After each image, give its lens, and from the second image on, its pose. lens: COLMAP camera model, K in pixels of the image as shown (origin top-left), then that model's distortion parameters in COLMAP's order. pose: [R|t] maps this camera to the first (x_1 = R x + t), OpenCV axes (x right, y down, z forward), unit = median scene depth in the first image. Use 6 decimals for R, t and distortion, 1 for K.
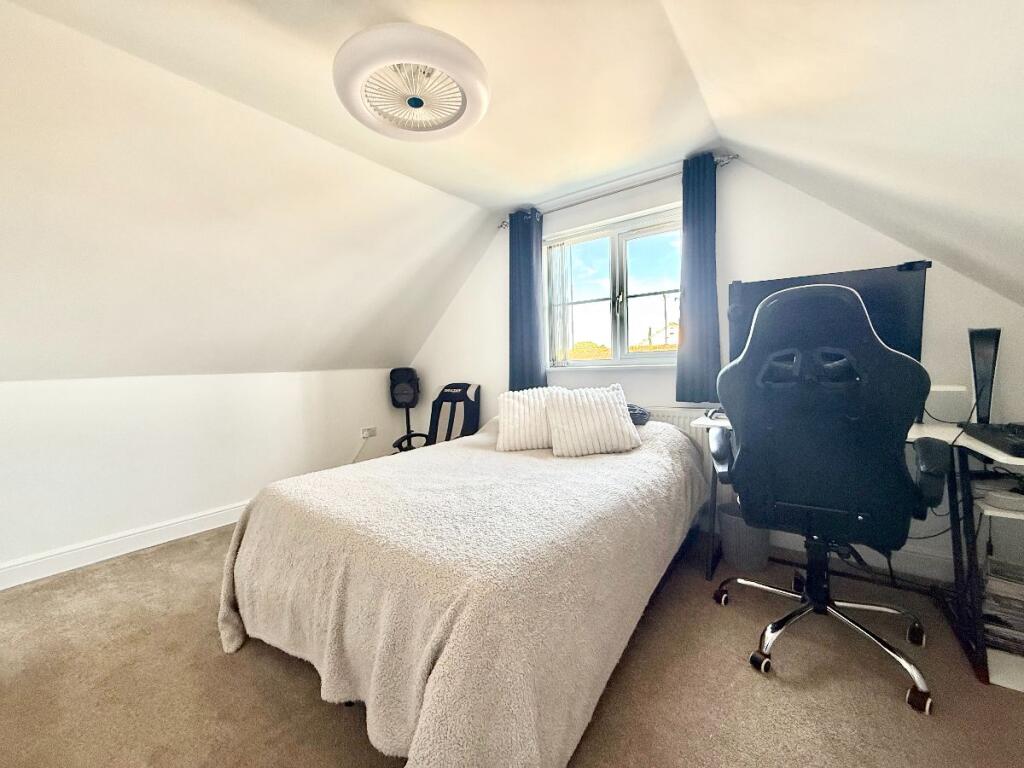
lens RADIAL K [[409.1, 0, 511.6], [0, 409.1, 381.7], [0, 0, 1]] dist [-0.000233, 0.000107]
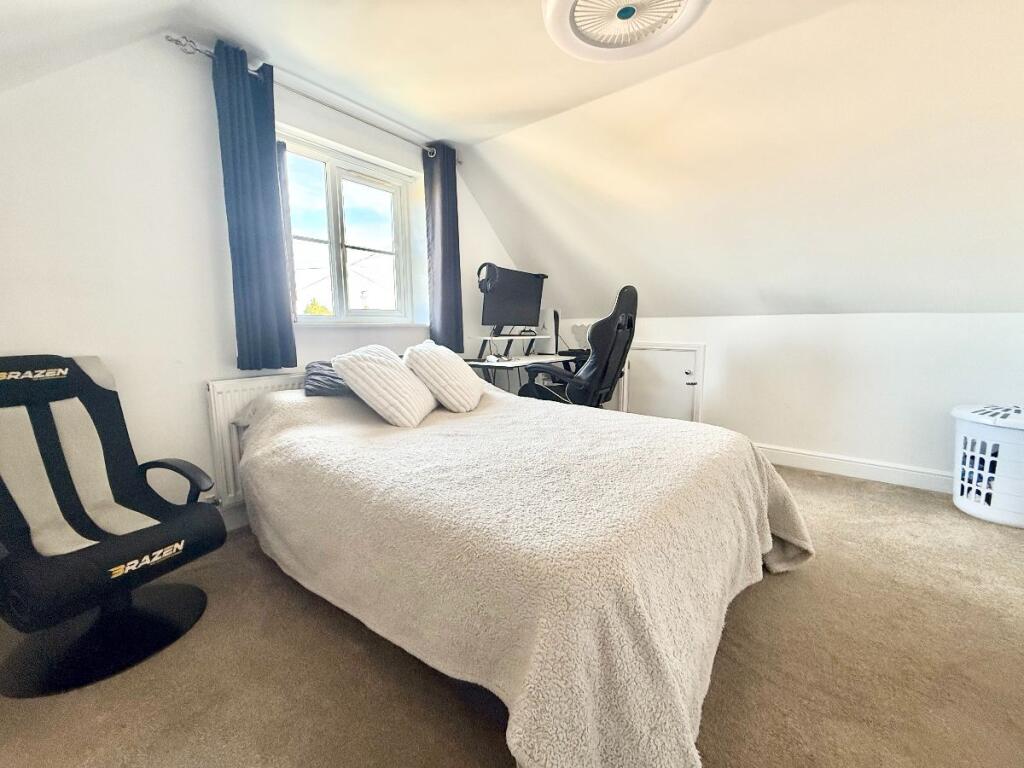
lens RADIAL K [[409.1, 0, 511.6], [0, 409.1, 381.7], [0, 0, 1]] dist [-0.000233, 0.000107]
pose [[0.091513, -0.108345, 0.989892, -0.585318], [0.031805, 0.993874, 0.105840, 0.001045], [-0.995296, 0.021797, 0.094399, 0.568384]]
